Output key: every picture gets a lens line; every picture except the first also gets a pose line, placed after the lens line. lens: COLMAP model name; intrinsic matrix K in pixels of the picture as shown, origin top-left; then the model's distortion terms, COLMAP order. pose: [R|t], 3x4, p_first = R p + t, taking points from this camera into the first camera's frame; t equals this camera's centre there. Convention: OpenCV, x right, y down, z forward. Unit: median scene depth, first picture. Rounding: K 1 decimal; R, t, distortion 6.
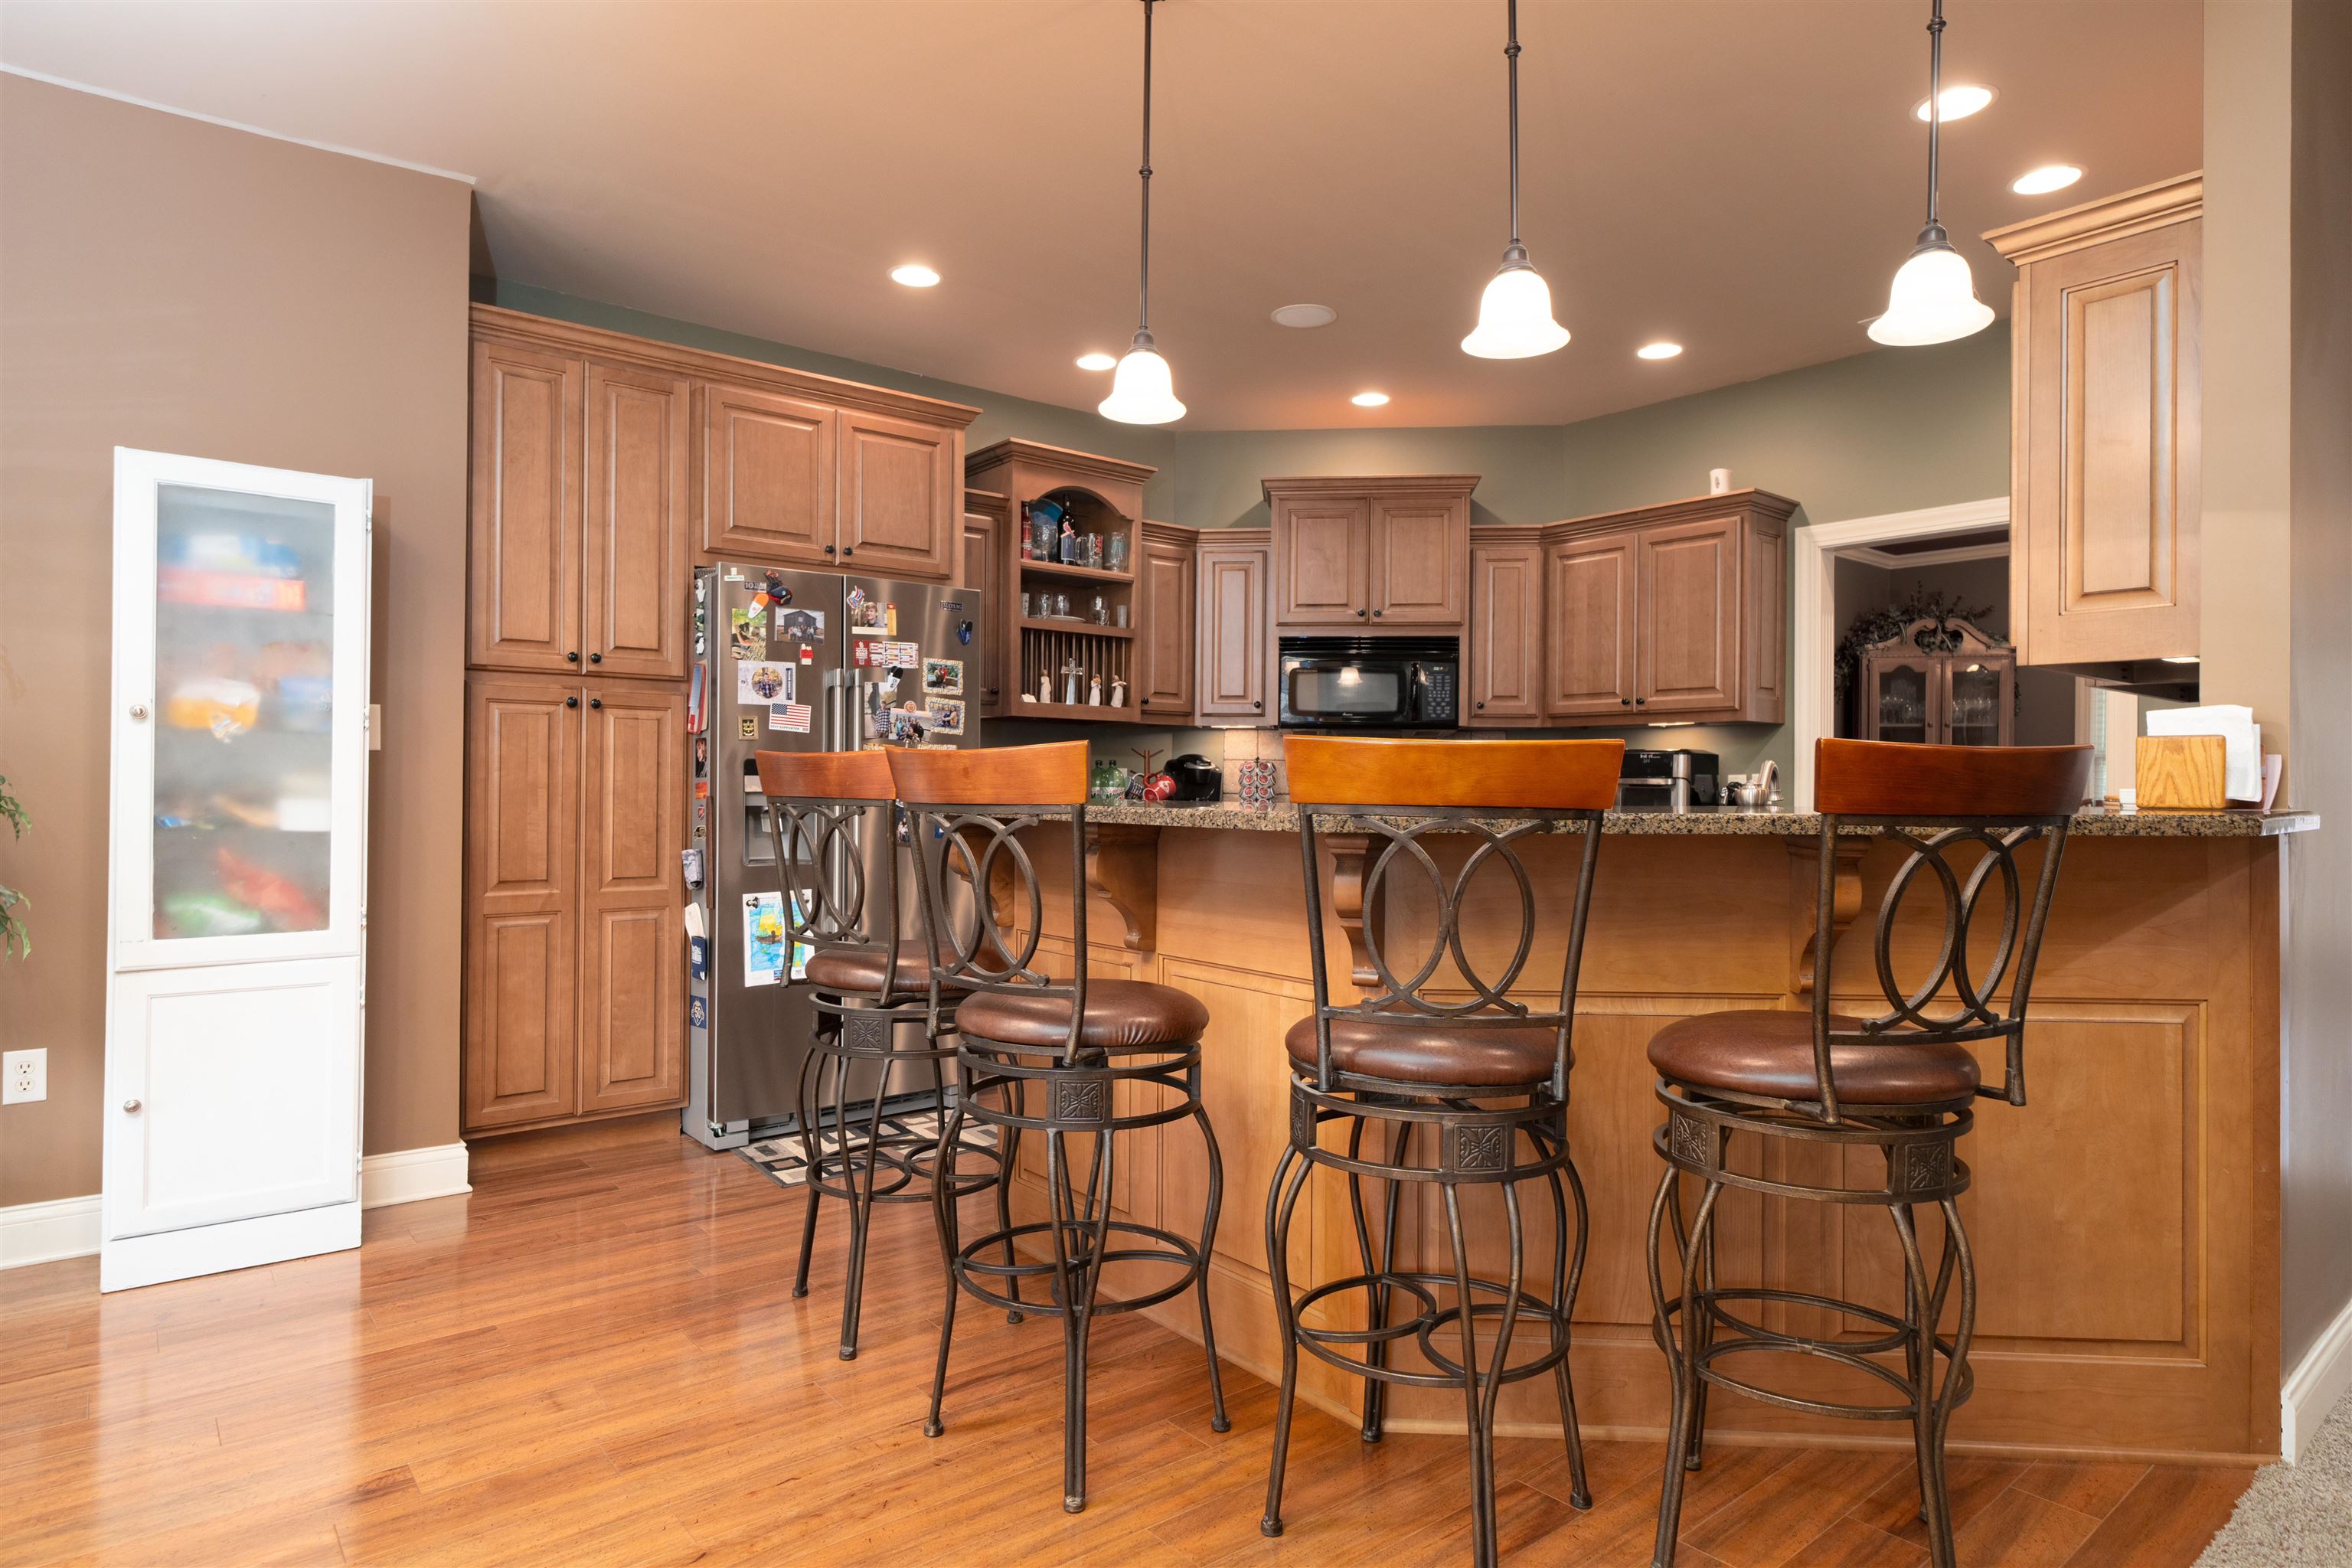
lens RADIAL K [[1289.4, 0, 1175.0], [0, 1289.4, 787.9], [0, 0, 1]] dist [0.000683, 0.000765]
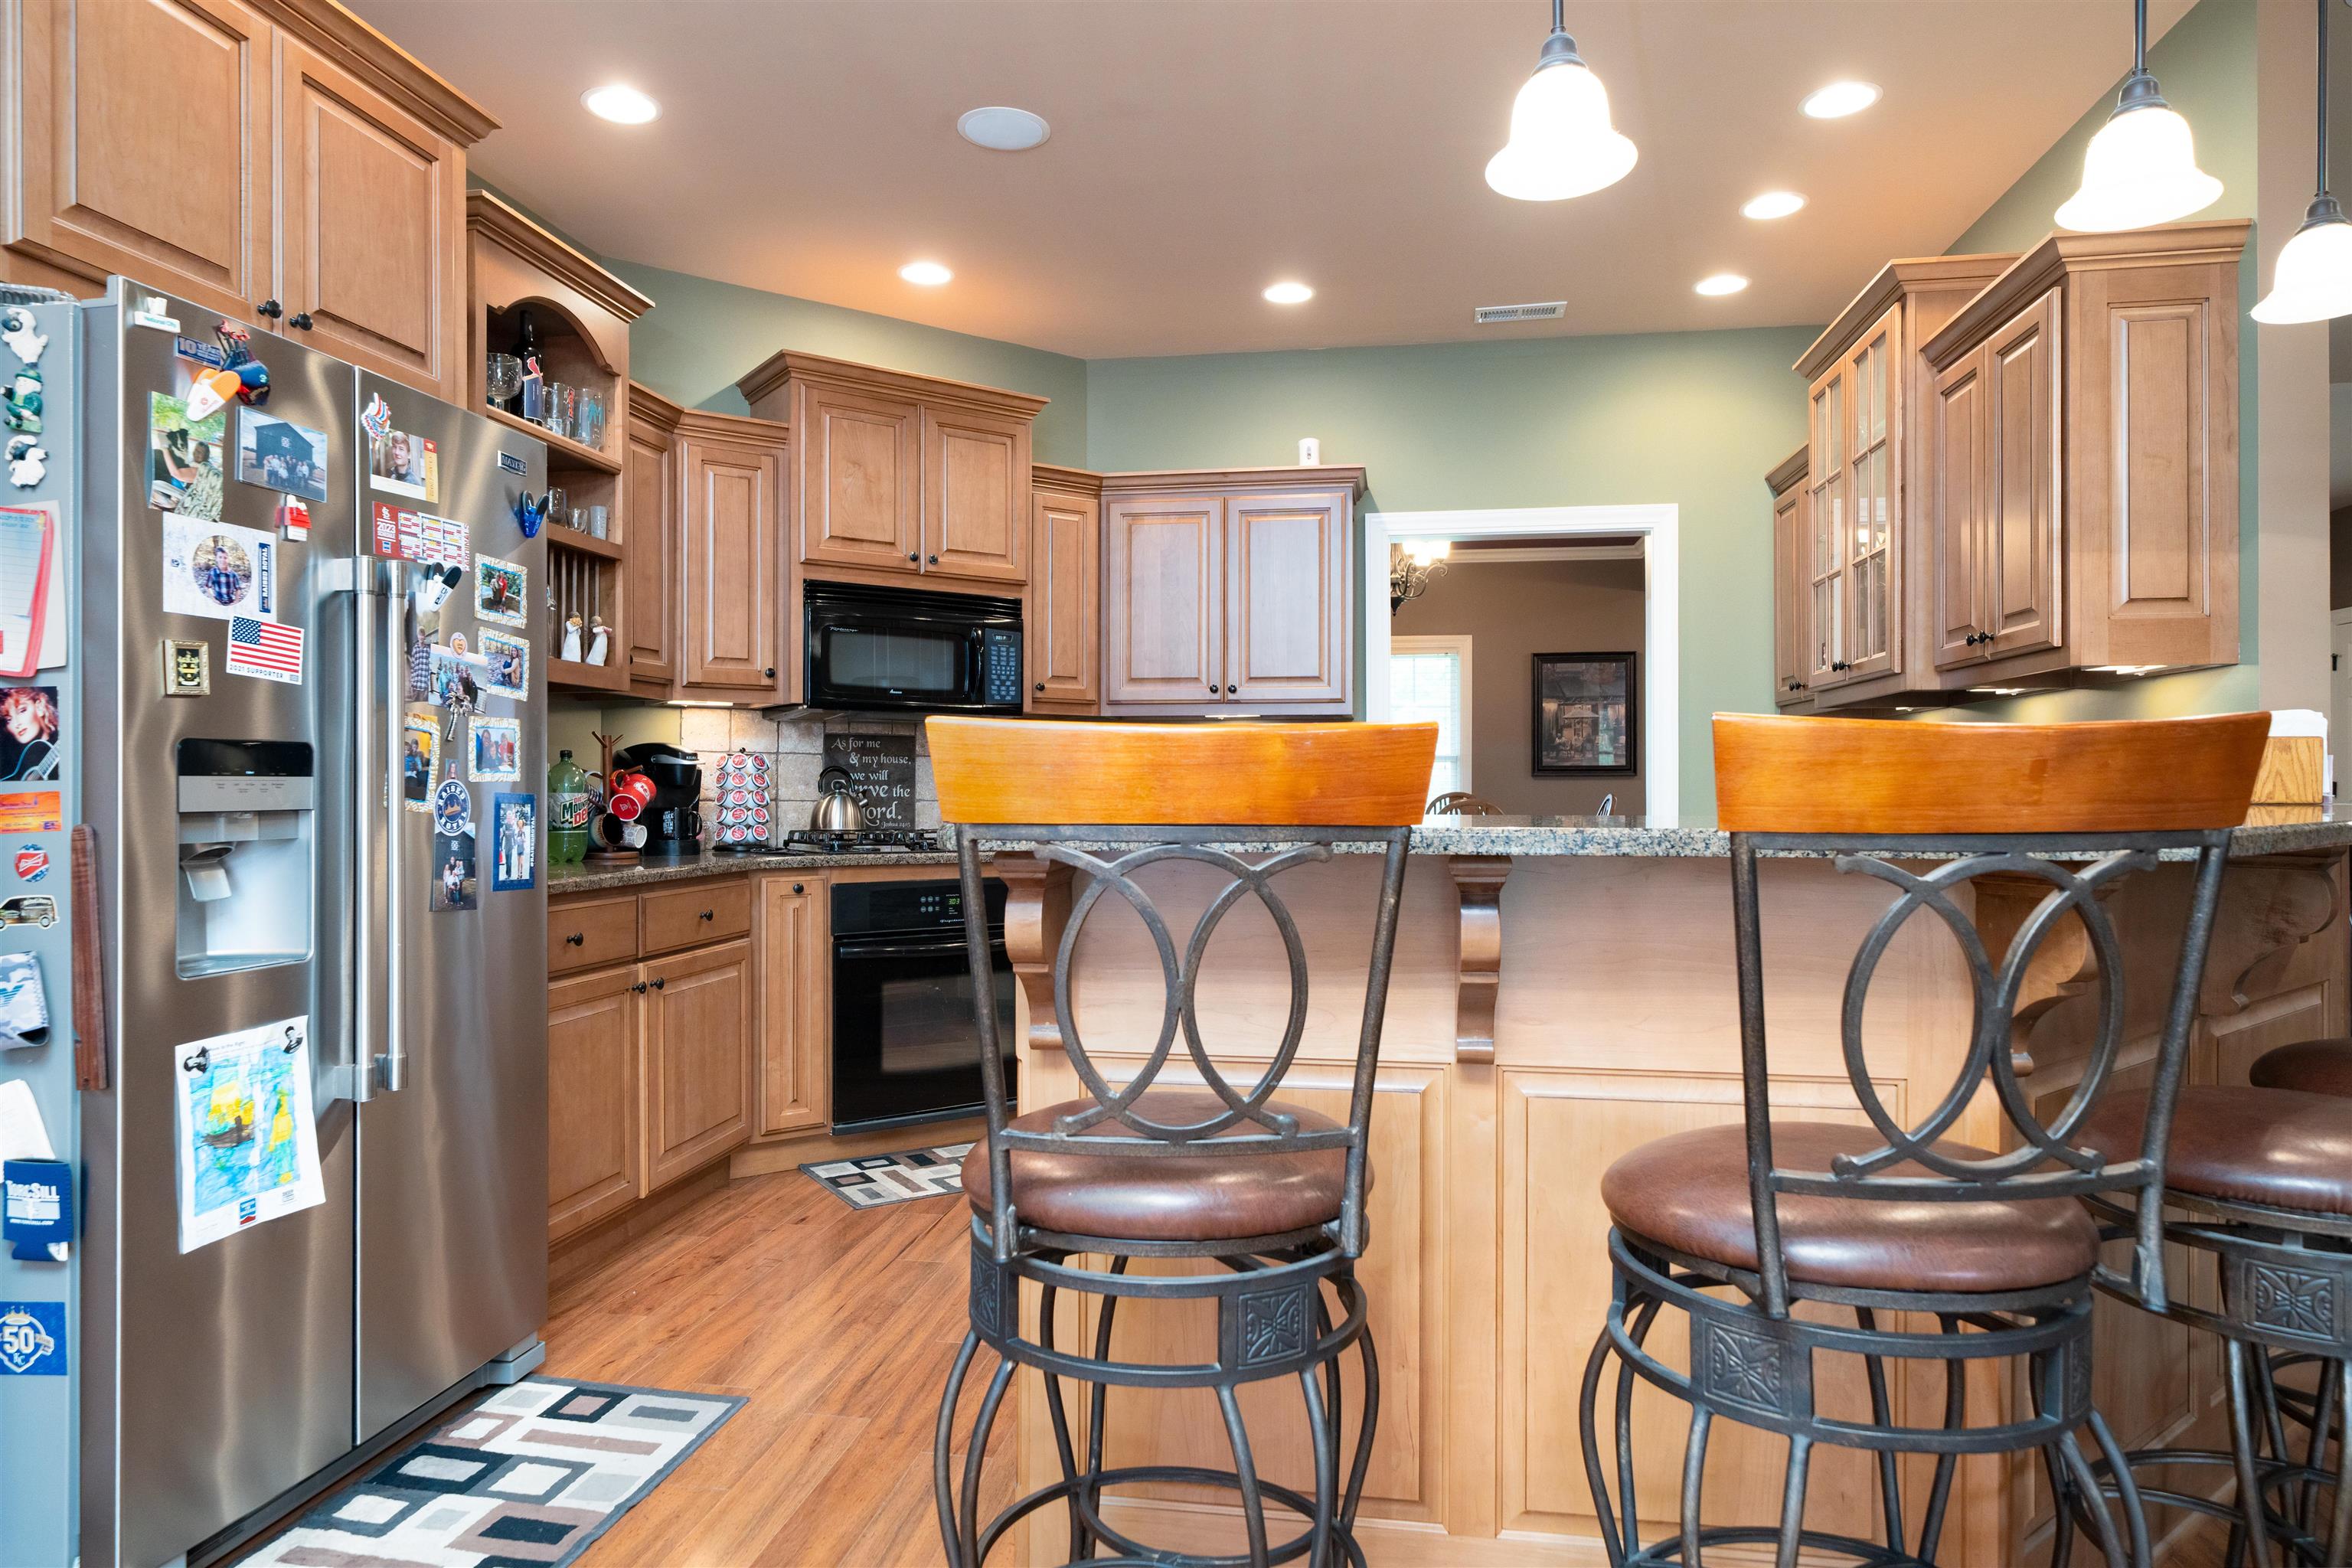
lens RADIAL K [[1388.5, 0, 1163.1], [0, 1388.5, 785.8], [0, 0, 1]] dist [-0.001634, 0.002675]
pose [[0.751114, -0.006621, 0.660139, -0.359267], [0.007076, 0.999973, 0.001978, -0.004227], [-0.660134, 0.003185, 0.751141, 0.384010]]
